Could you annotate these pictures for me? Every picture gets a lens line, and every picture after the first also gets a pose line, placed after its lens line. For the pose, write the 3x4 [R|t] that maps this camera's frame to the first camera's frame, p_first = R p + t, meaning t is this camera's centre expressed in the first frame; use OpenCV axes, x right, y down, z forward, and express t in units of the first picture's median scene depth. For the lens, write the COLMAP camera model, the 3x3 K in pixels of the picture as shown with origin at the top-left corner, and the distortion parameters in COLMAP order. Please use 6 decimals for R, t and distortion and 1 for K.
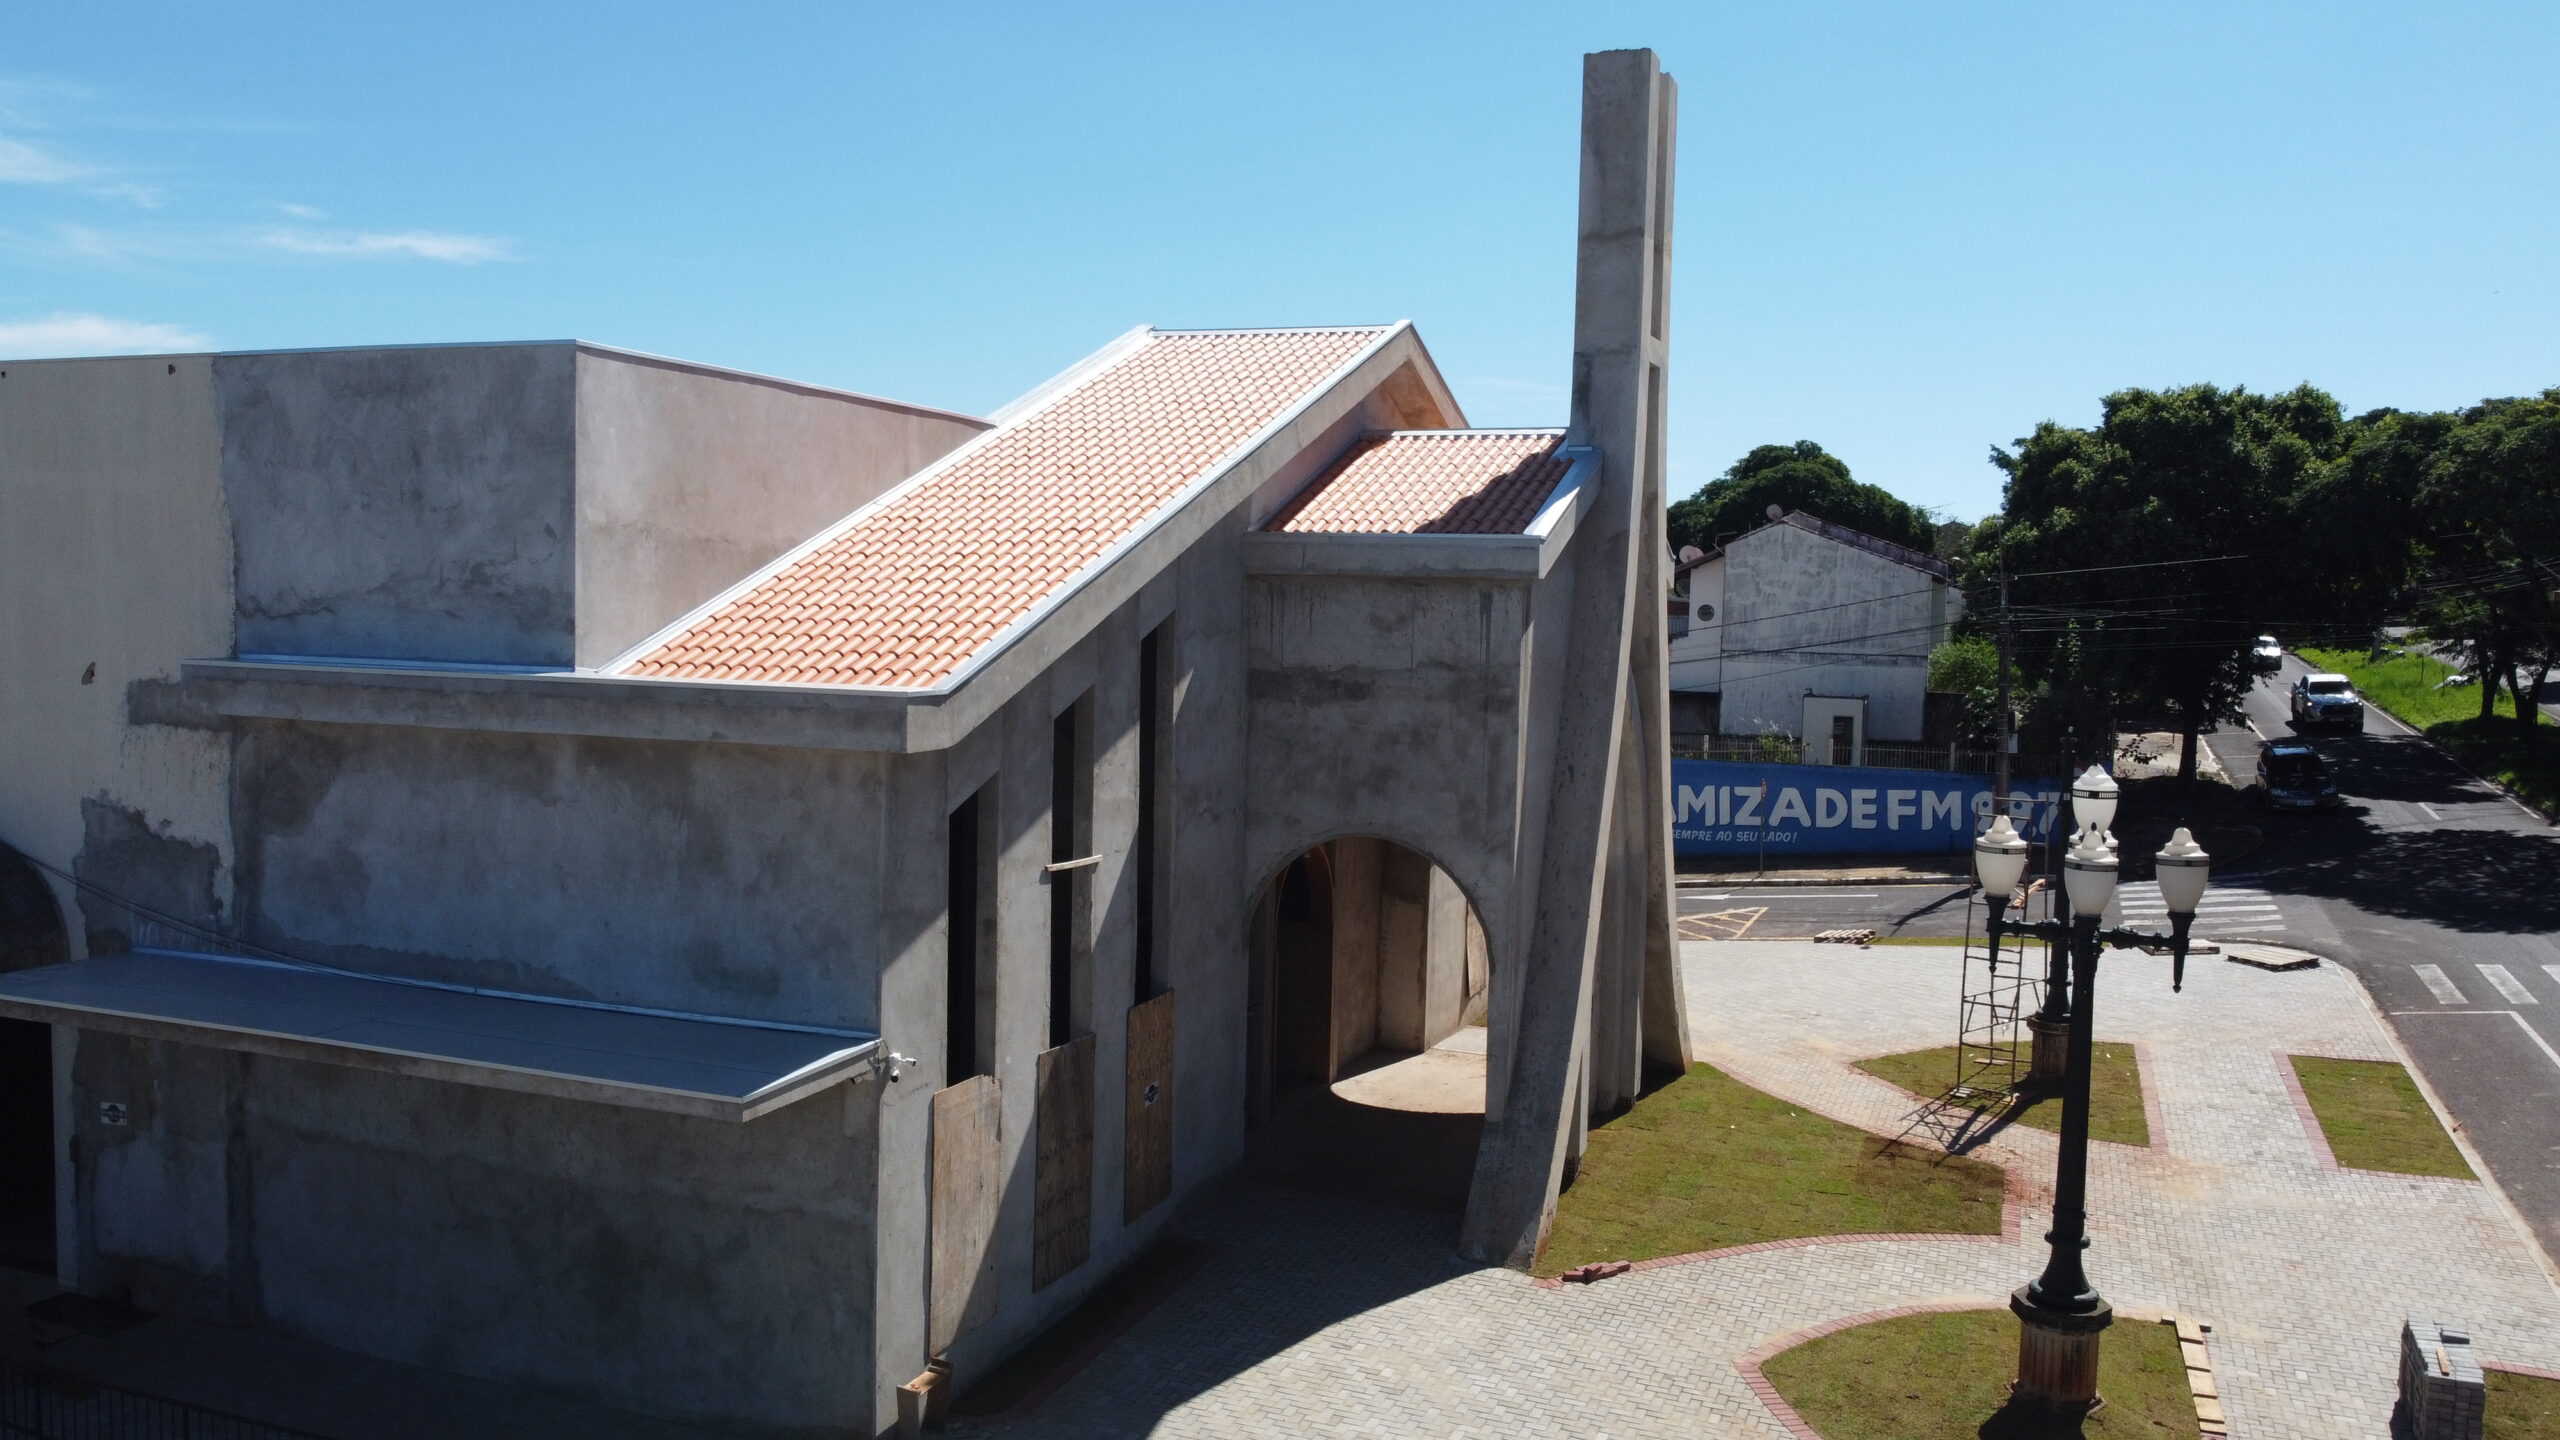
lens RADIAL K [[1936.5, 0, 1267.3], [0, 1936.5, 722.1], [0, 0, 1]] dist [0.006023, -0.014758]
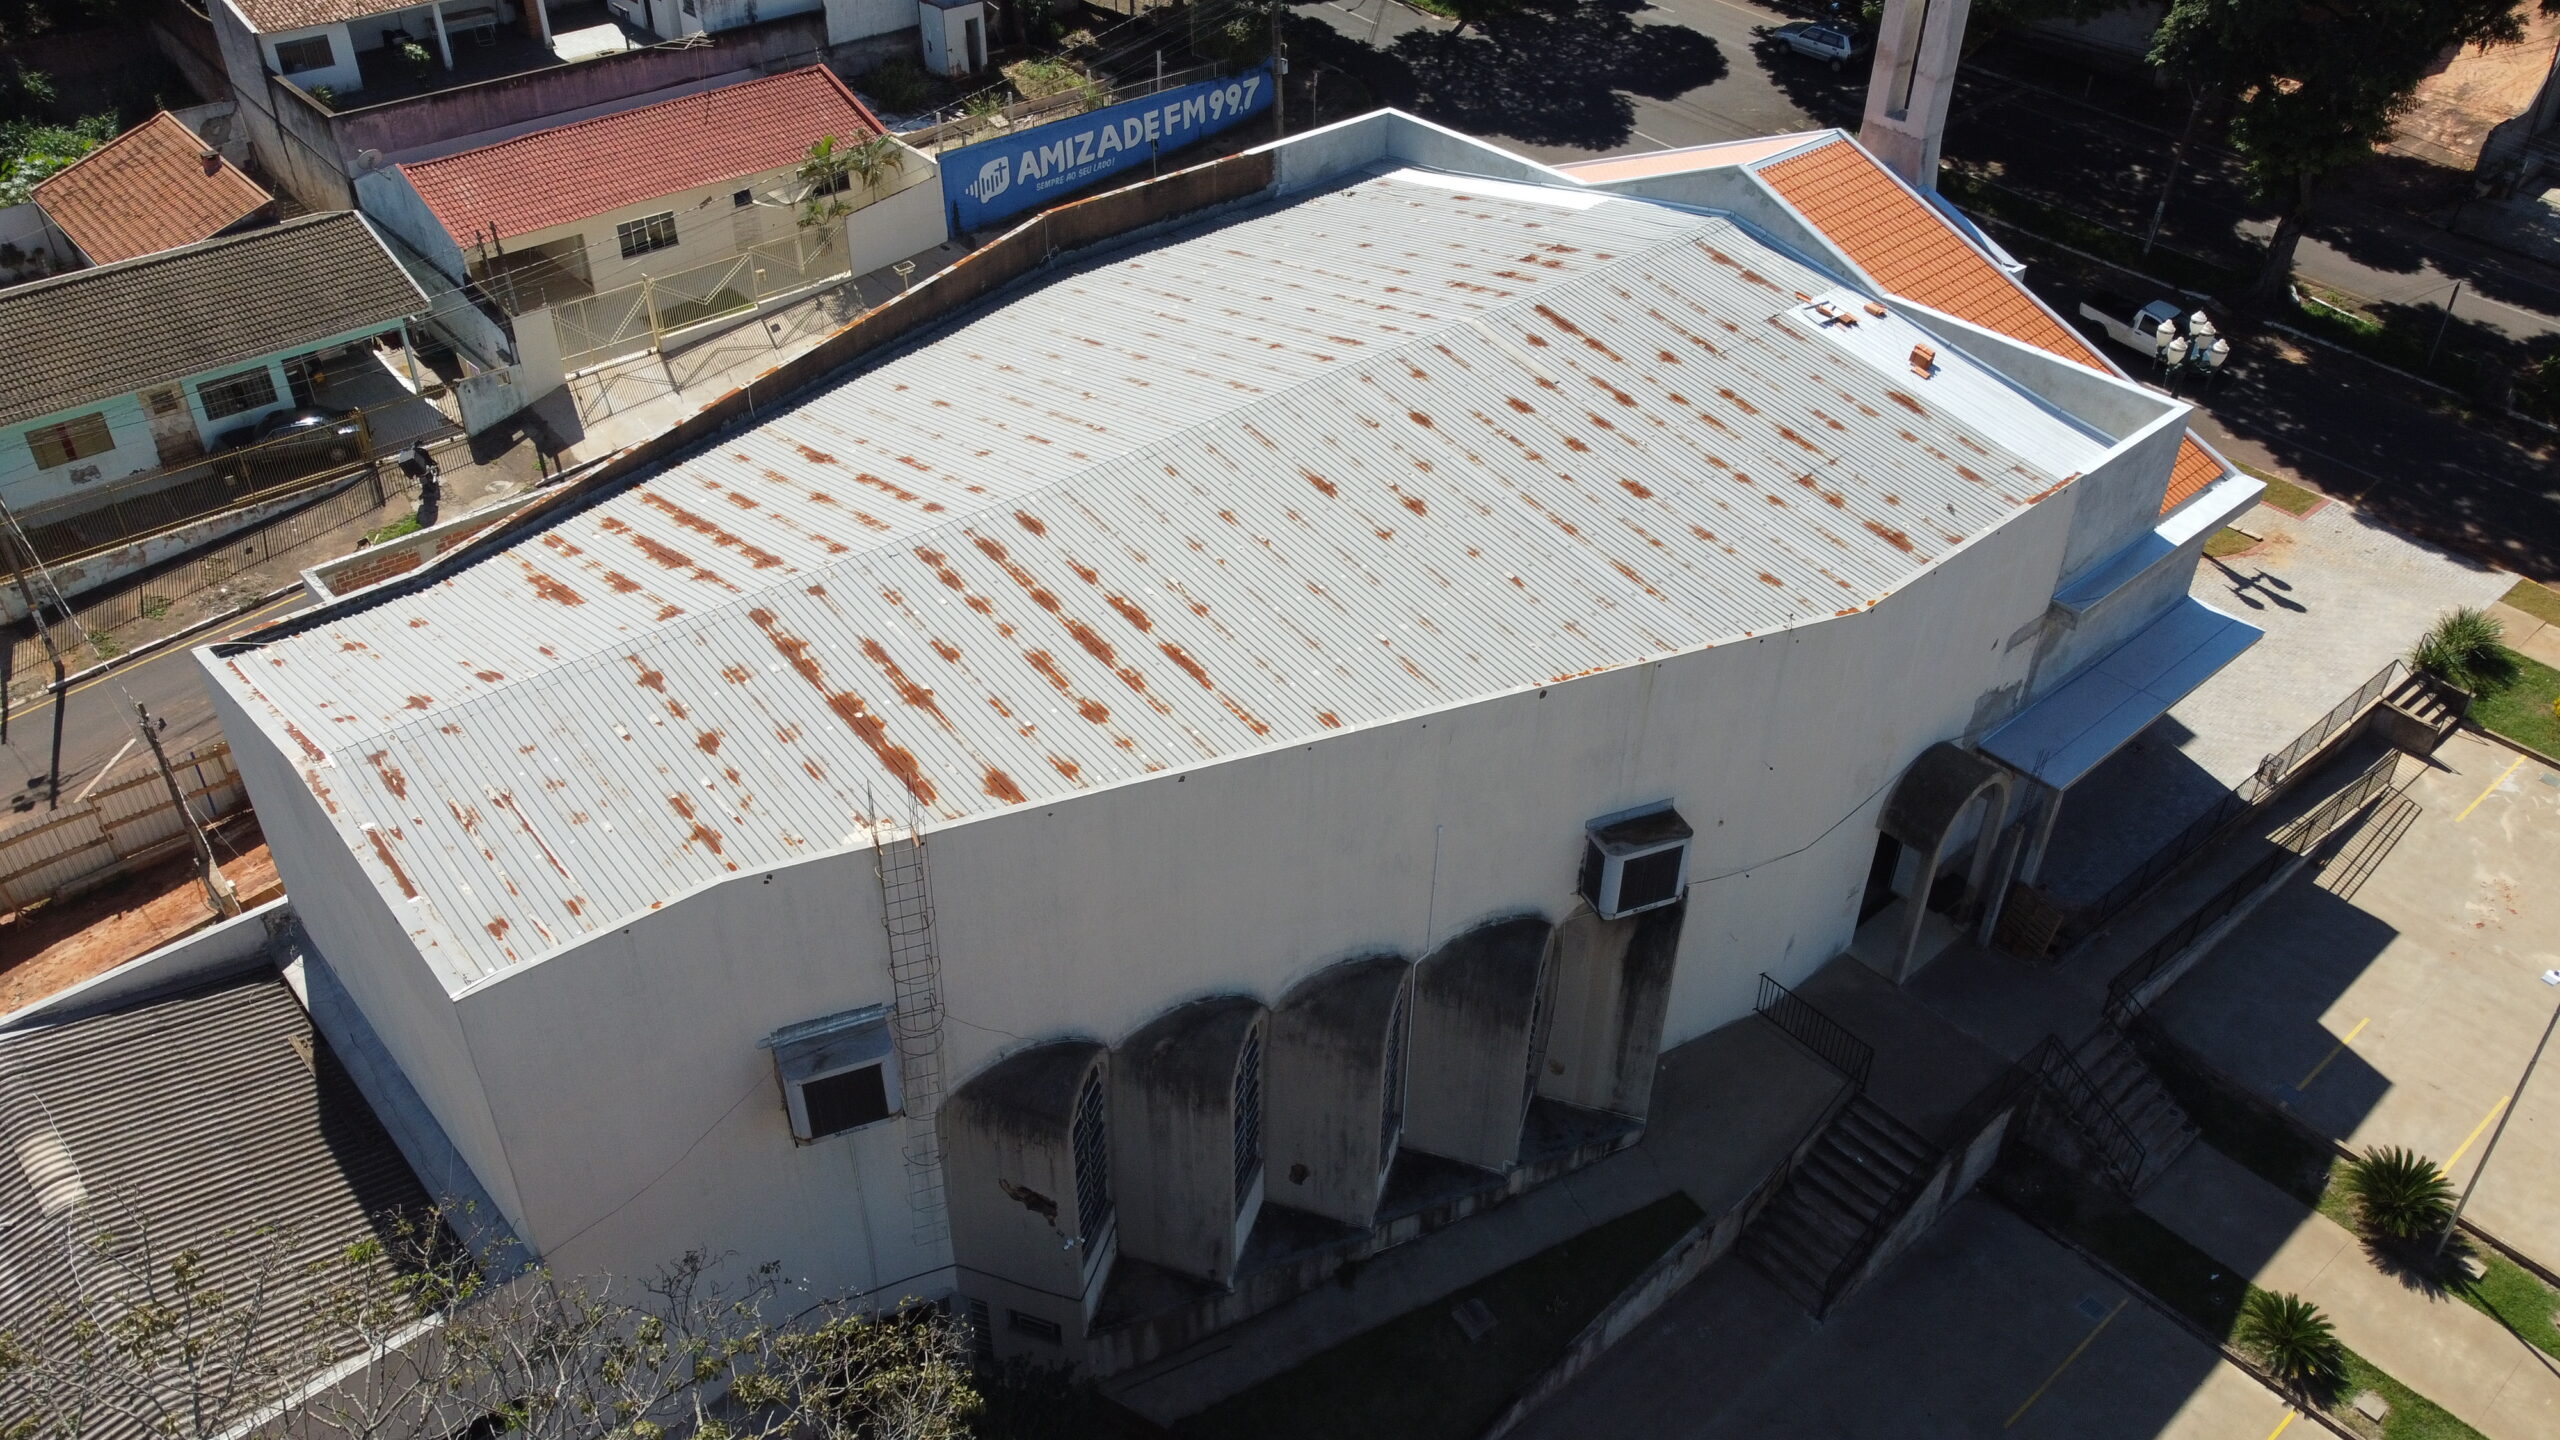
lens RADIAL K [[1936.5, 0, 1271.5], [0, 1936.5, 725.1], [0, 0, 1]] dist [0.006023, -0.014758]
pose [[0.453549, -0.545894, 0.704481, -2.362121], [0.059390, 0.807213, 0.587265, -1.152519], [-0.889250, -0.224514, 0.398531, 0.848257]]
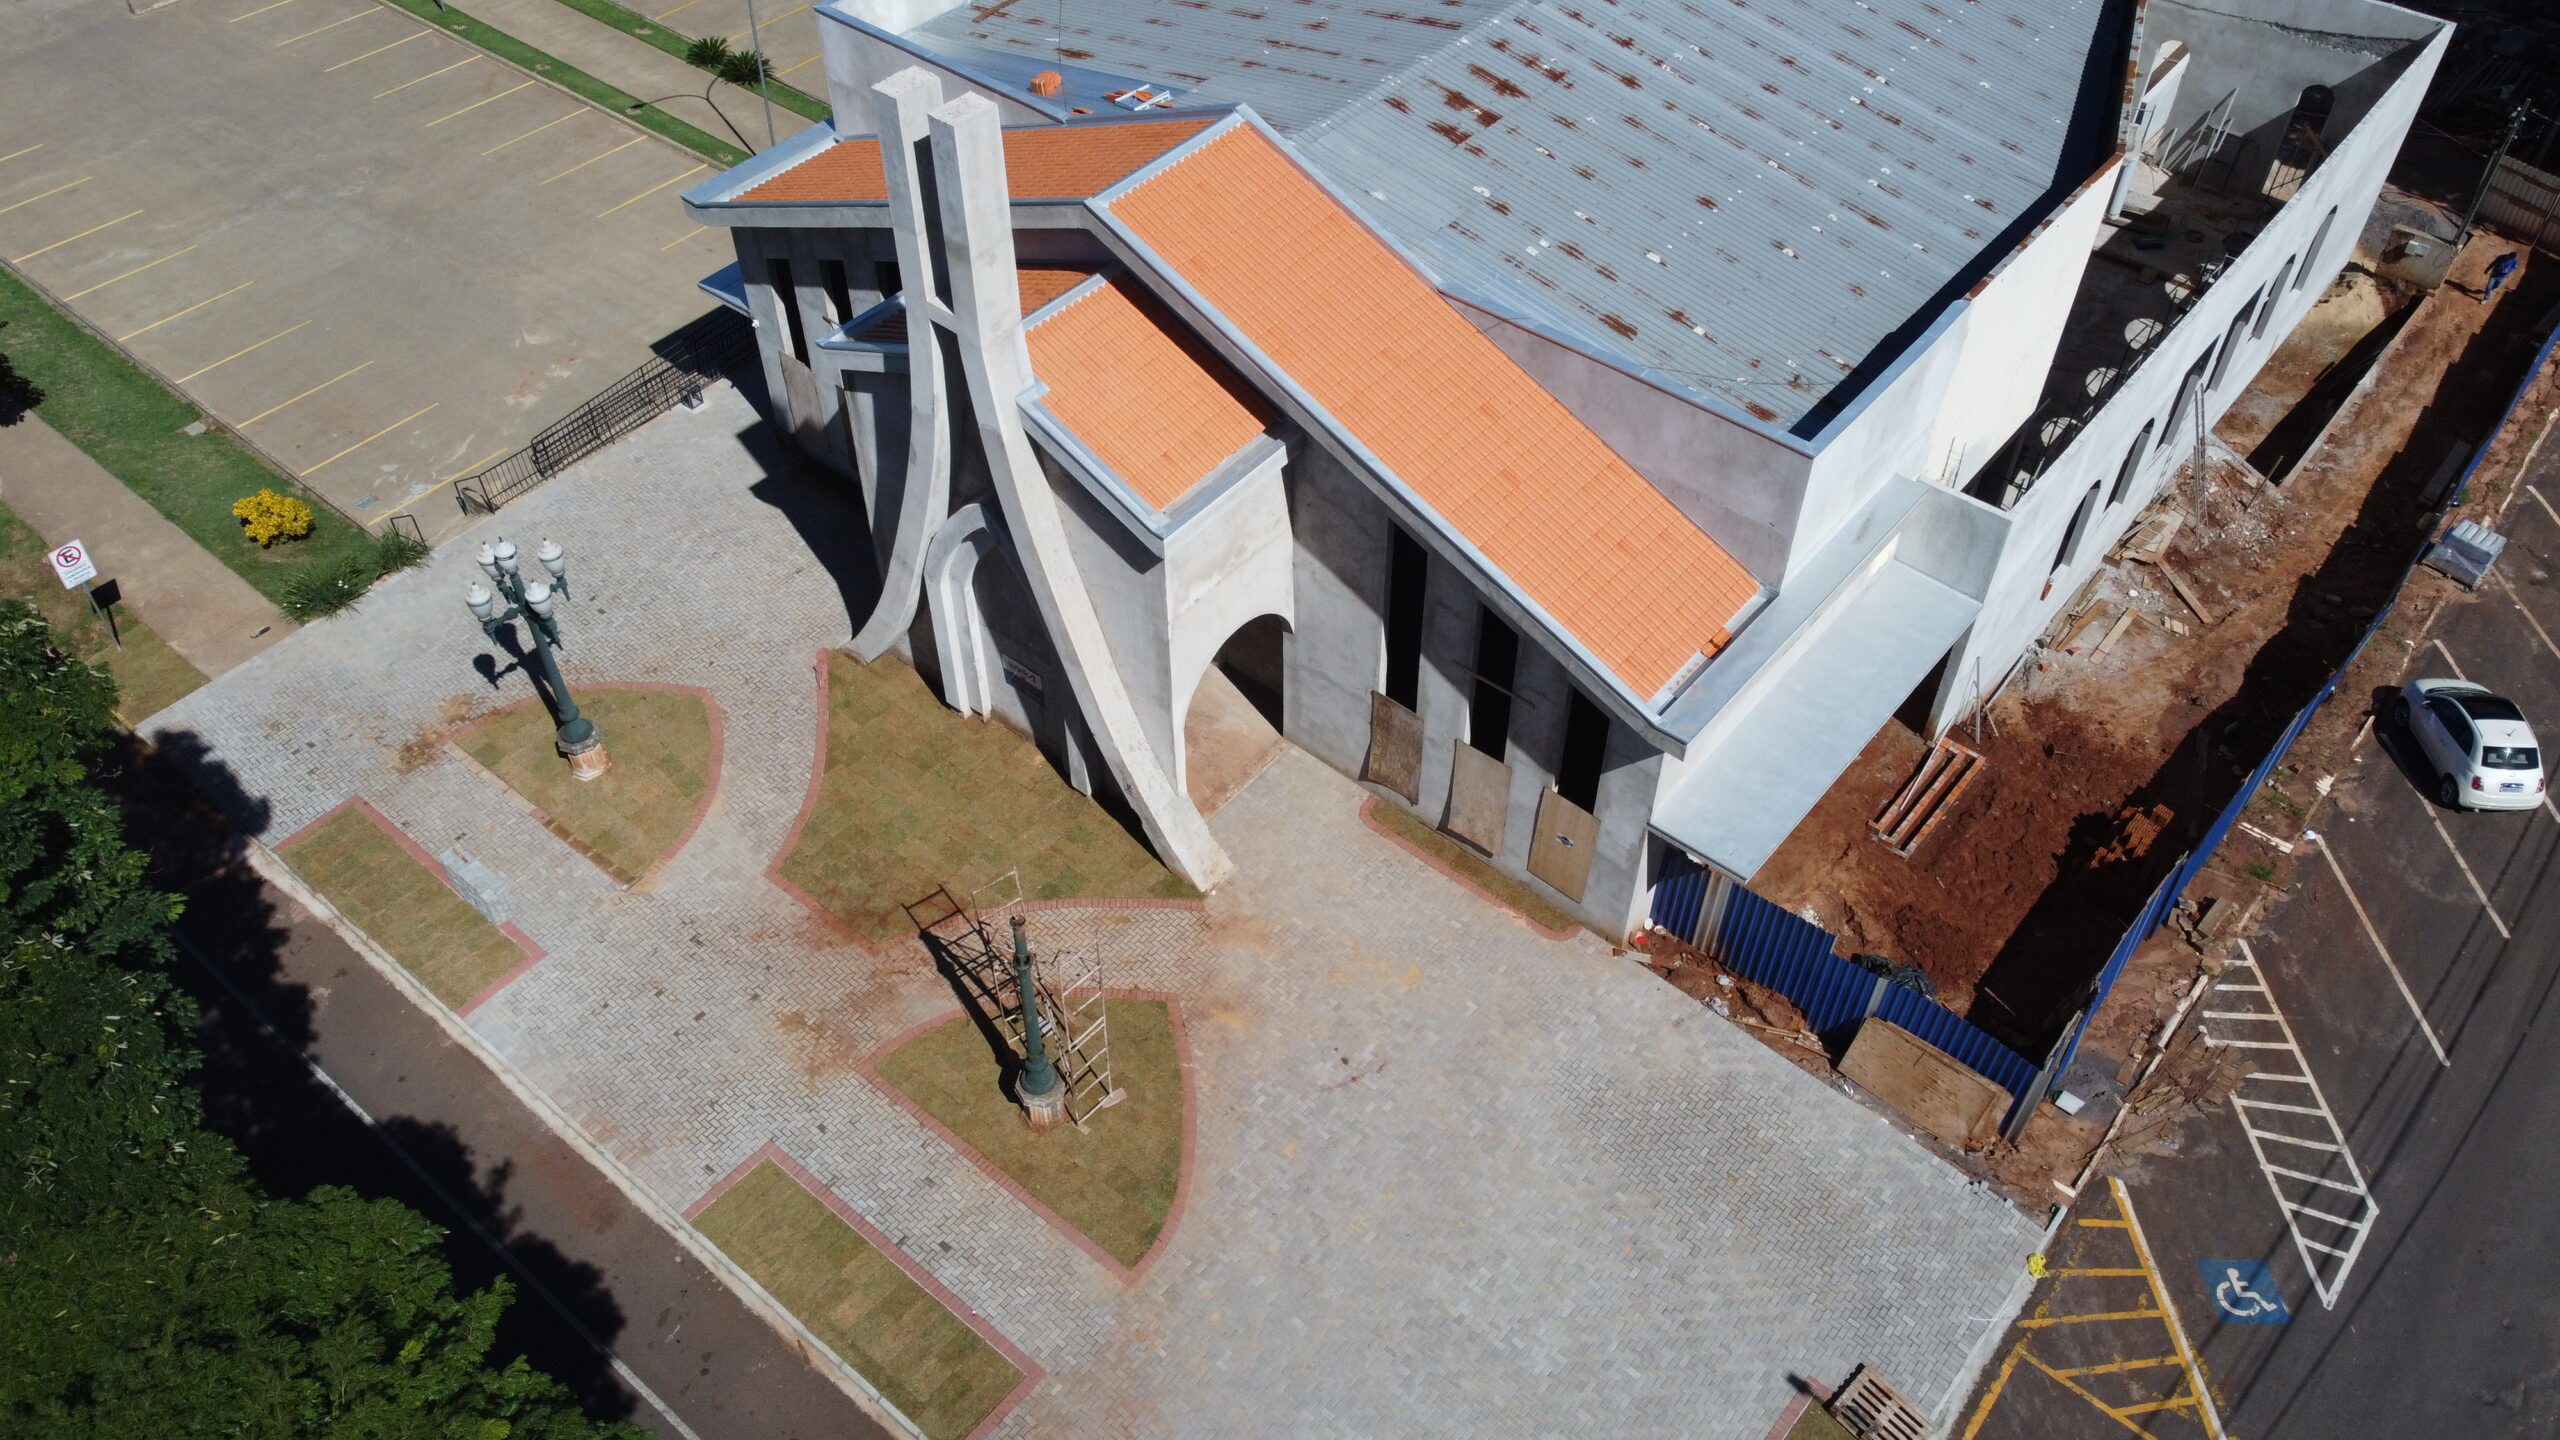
lens RADIAL K [[1936.5, 0, 1262.3], [0, 1936.5, 729.2], [0, 0, 1]] dist [0.006023, -0.014758]
pose [[-0.313597, 0.673730, -0.669137, 1.462596], [-0.059921, 0.689238, 0.722052, -1.172775], [0.947664, 0.266529, -0.175772, 1.908888]]
